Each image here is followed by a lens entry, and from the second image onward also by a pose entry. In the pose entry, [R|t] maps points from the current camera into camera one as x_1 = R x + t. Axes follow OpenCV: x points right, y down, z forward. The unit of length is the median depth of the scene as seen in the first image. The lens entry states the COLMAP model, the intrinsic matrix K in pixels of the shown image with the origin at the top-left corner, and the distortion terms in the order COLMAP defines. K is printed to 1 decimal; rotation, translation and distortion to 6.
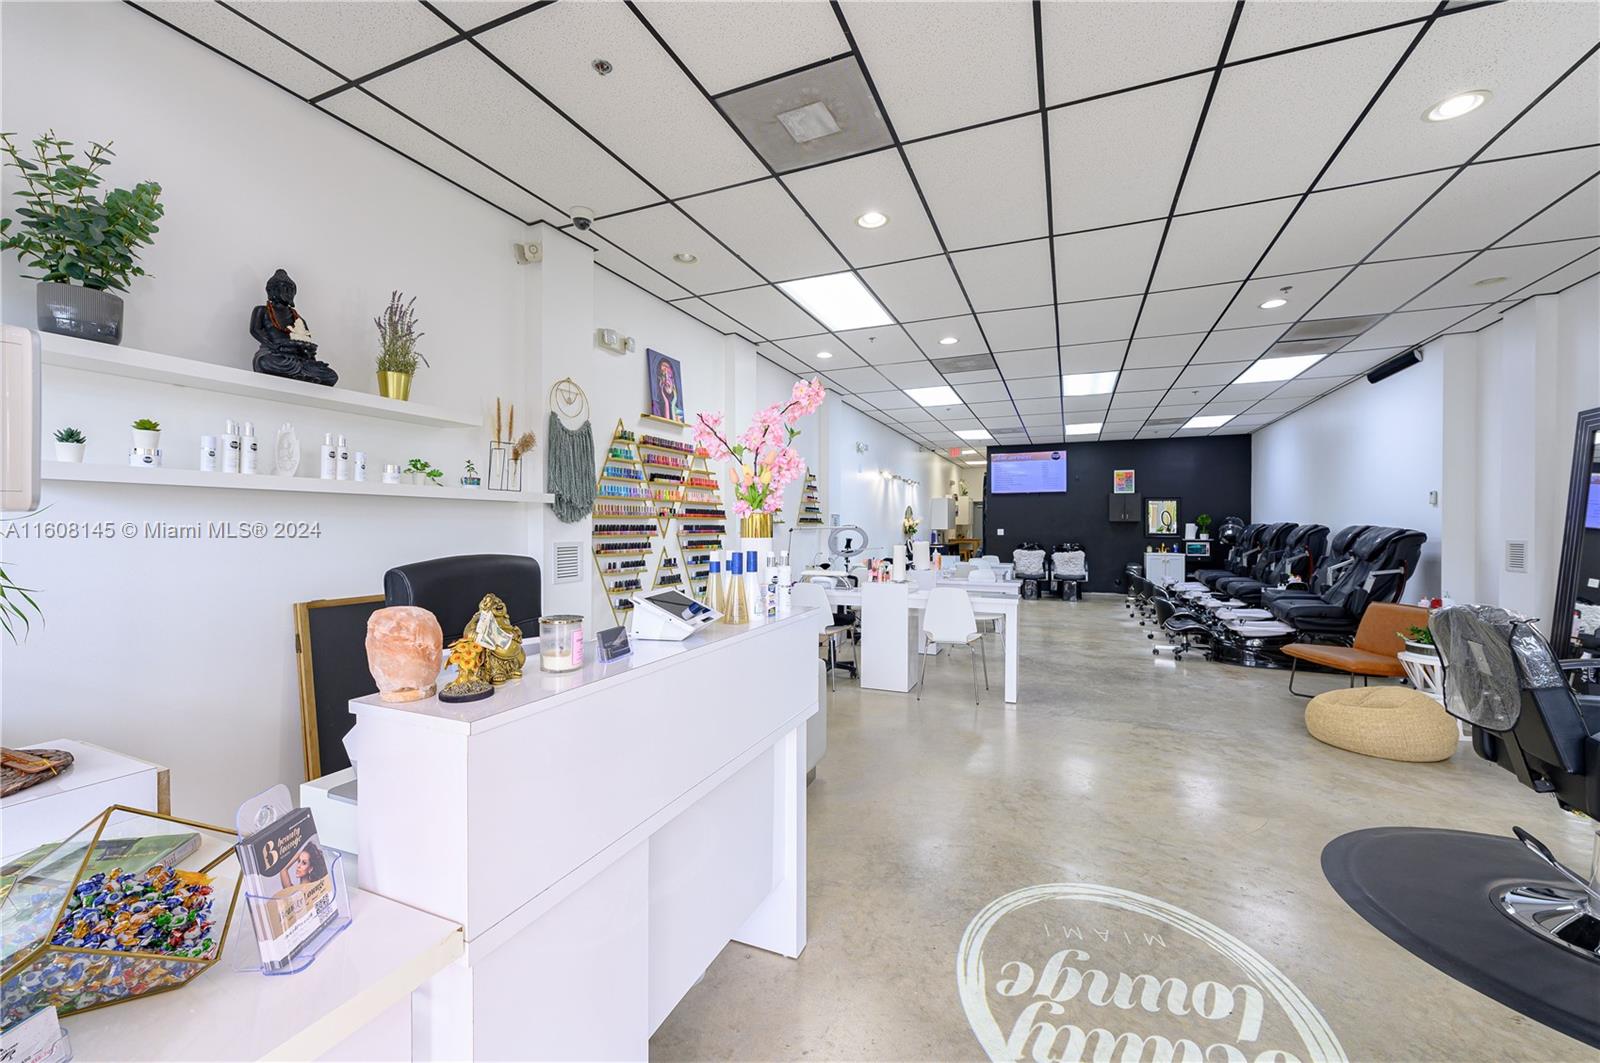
lens RADIAL K [[632.1, 0, 798.4], [0, 632.1, 529.6], [0, 0, 1]] dist [-0.000448, -0.000137]
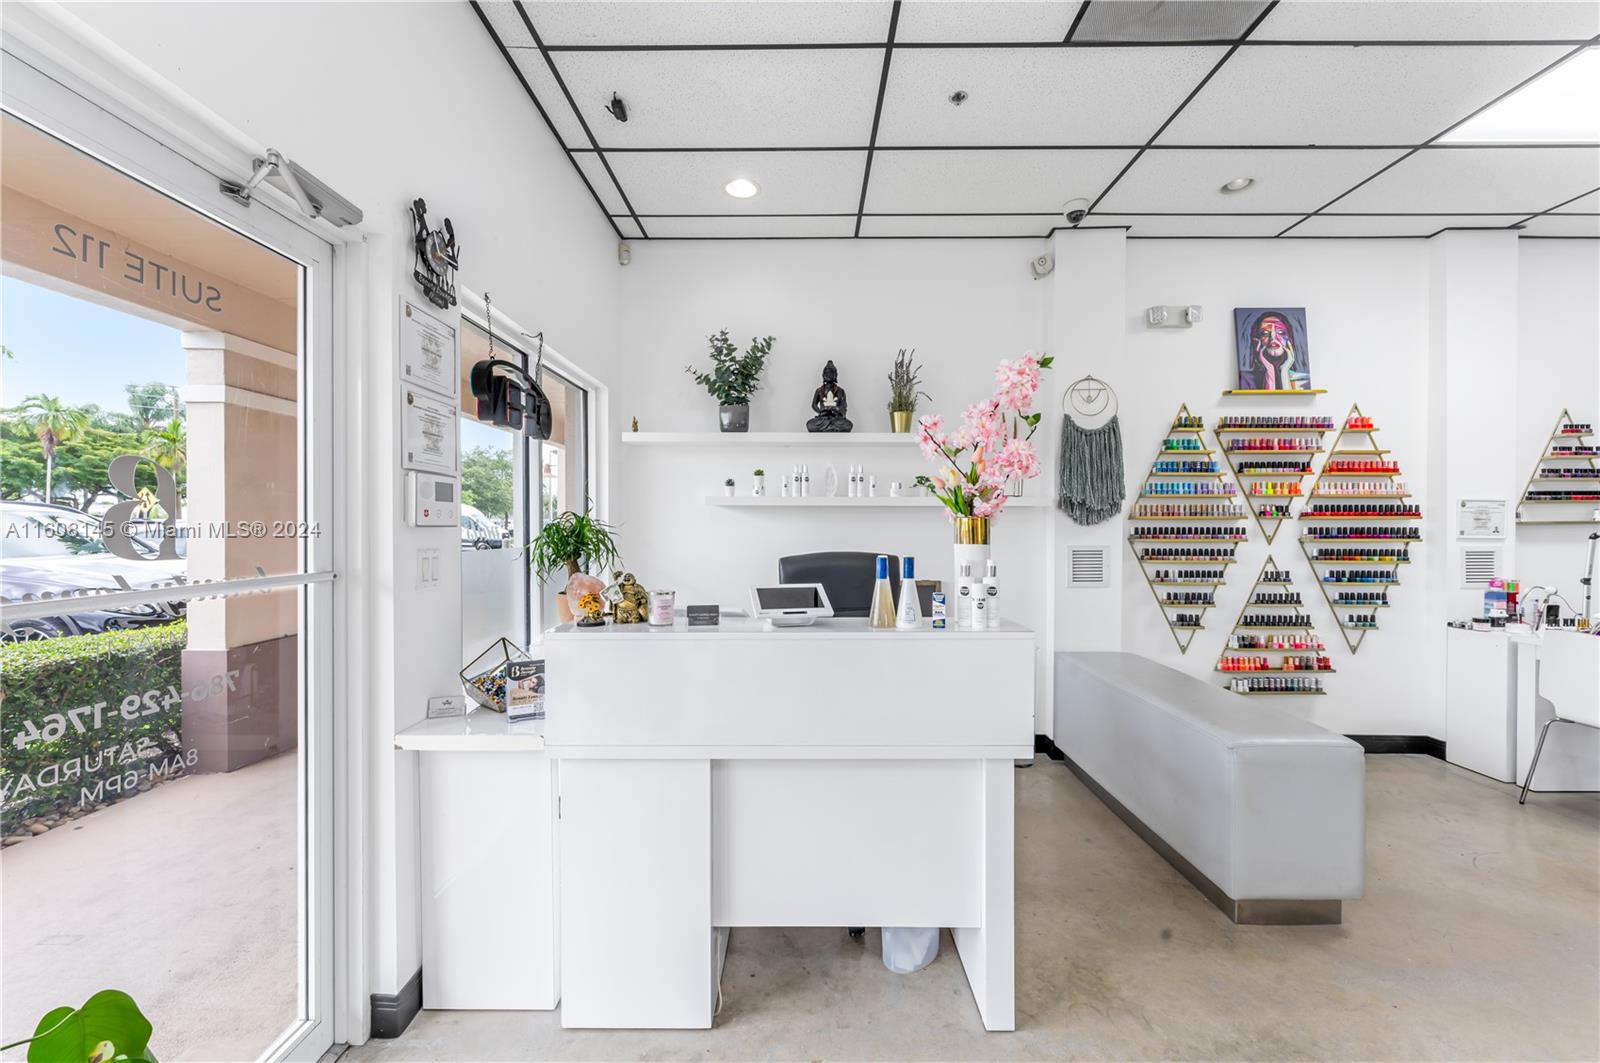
lens RADIAL K [[632.1, 0, 798.4], [0, 632.1, 529.6], [0, 0, 1]] dist [-0.000448, -0.000137]
pose [[0.383608, 0.007290, -0.923467, 0.282970], [-0.005522, 0.999969, 0.005600, -0.005946], [0.923480, 0.002951, 0.383636, 0.172503]]
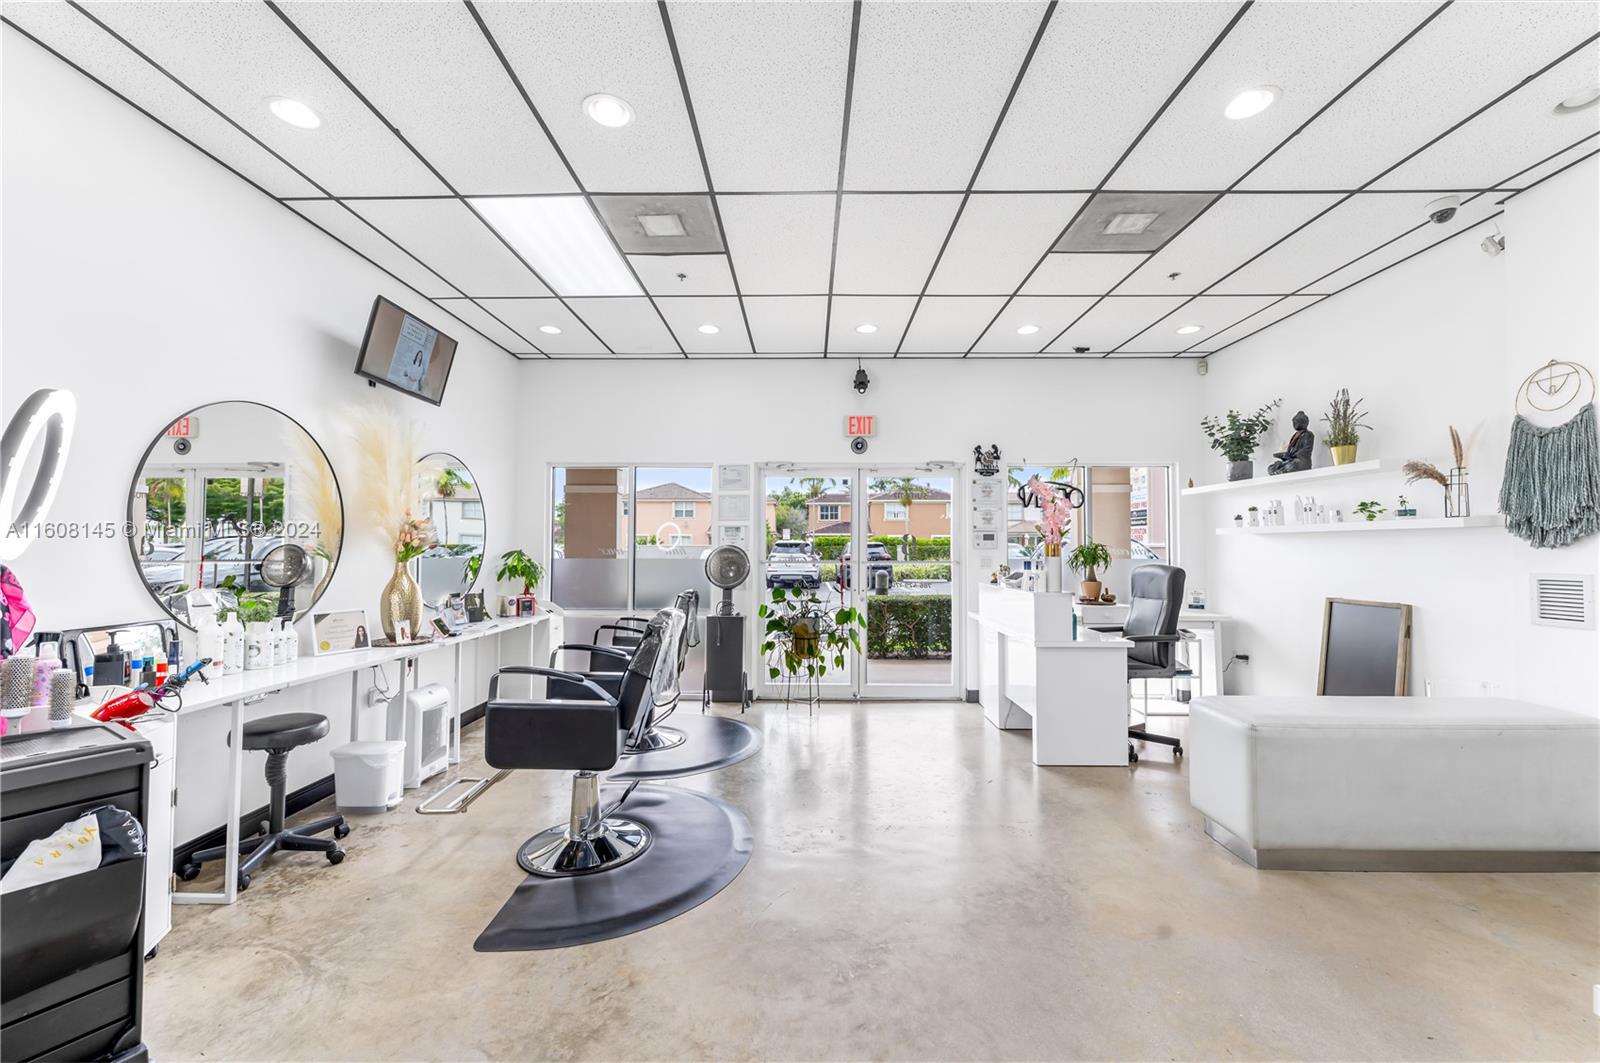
lens RADIAL K [[632.1, 0, 798.4], [0, 632.1, 529.6], [0, 0, 1]] dist [-0.000448, -0.000137]
pose [[-0.926657, -0.013984, -0.375647, 0.606432], [-0.004785, 0.999666, -0.025410, -0.007861], [0.375877, -0.021749, -0.926414, 1.070827]]
